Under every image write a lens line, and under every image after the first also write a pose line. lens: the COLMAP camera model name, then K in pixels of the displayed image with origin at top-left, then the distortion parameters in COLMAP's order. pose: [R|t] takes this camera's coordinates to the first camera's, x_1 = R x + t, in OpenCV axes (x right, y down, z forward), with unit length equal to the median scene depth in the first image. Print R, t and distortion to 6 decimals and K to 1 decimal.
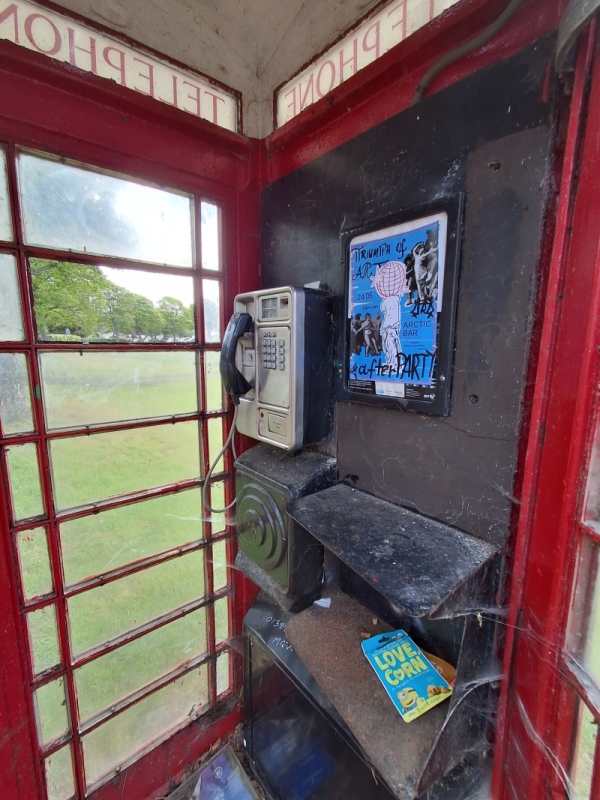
lens RADIAL K [[370.1, 0, 298.5], [0, 370.1, 398.3], [0, 0, 1]] dist [0.011987, -0.000680]
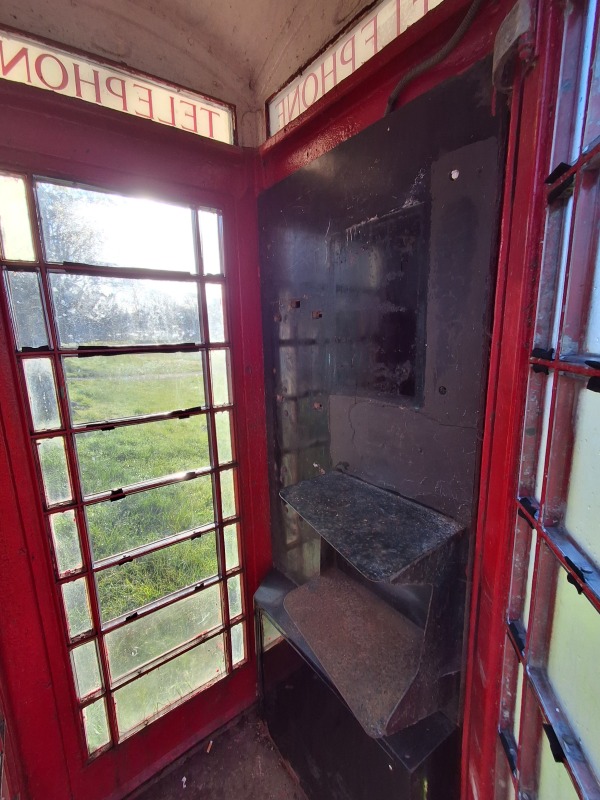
lens RADIAL K [[368.7, 0, 300.0], [0, 368.7, 400.0], [0, 0, 1]] dist [0.009059, 0.000394]
pose [[0.997882, -0.021827, -0.061277, 0.085139], [0.023614, 0.999312, 0.028594, -0.007874], [0.060610, -0.029981, 0.997711, -0.075524]]
